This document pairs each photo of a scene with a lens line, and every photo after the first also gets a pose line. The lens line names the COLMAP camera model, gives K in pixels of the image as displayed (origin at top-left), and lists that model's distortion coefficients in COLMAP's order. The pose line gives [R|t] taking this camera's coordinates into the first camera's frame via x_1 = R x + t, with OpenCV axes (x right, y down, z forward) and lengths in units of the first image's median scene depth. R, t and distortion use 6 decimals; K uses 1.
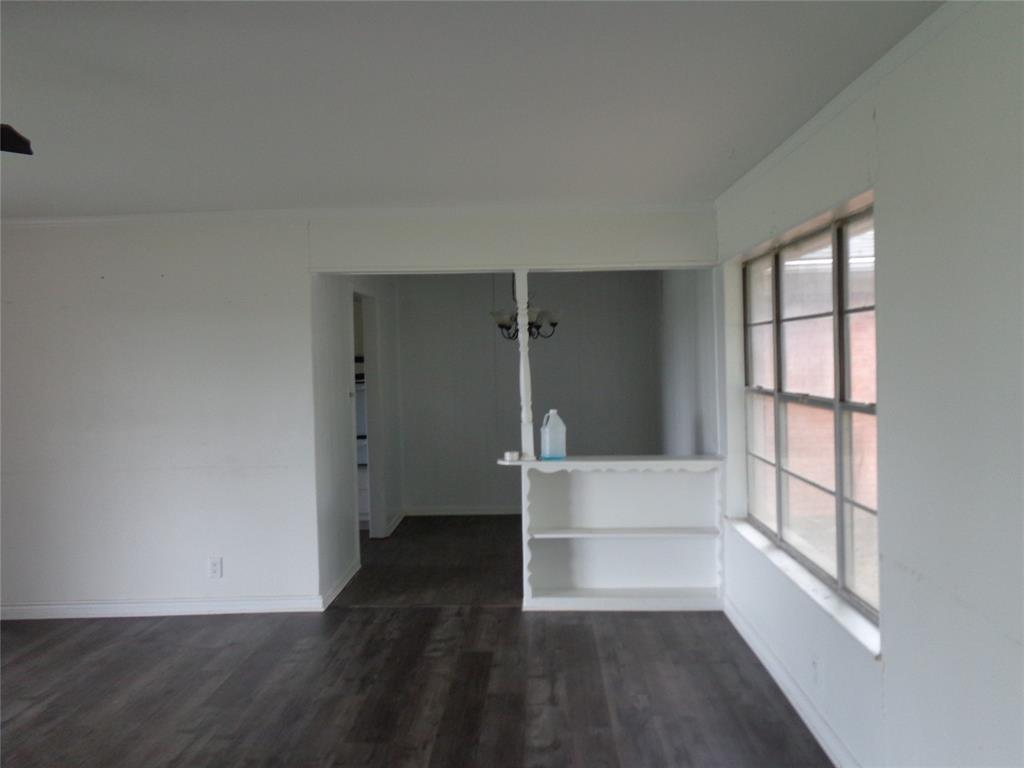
lens RADIAL K [[793.5, 0, 513.7], [0, 793.5, 368.4], [0, 0, 1]] dist [0.057560, -0.000666]
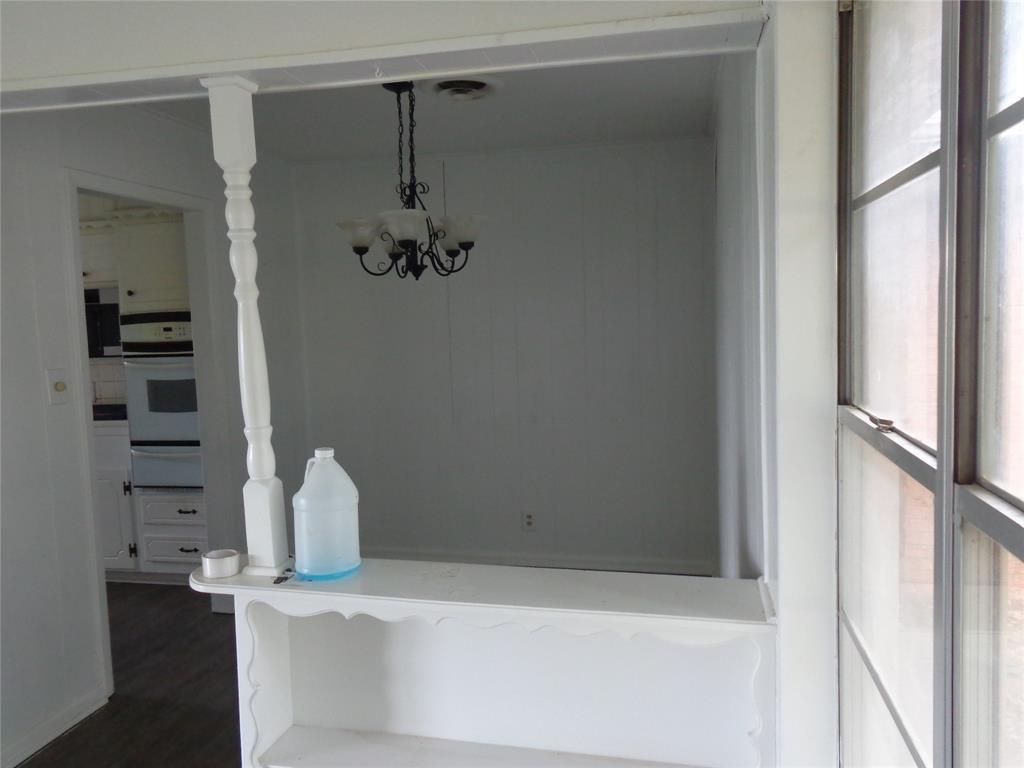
lens RADIAL K [[793.5, 0, 513.7], [0, 793.5, 368.4], [0, 0, 1]] dist [0.057560, -0.000666]
pose [[0.986911, 0.003196, -0.161236, 0.204103], [0.006729, 0.998117, 0.060974, -0.010401], [0.161127, -0.061261, 0.985031, 0.637096]]
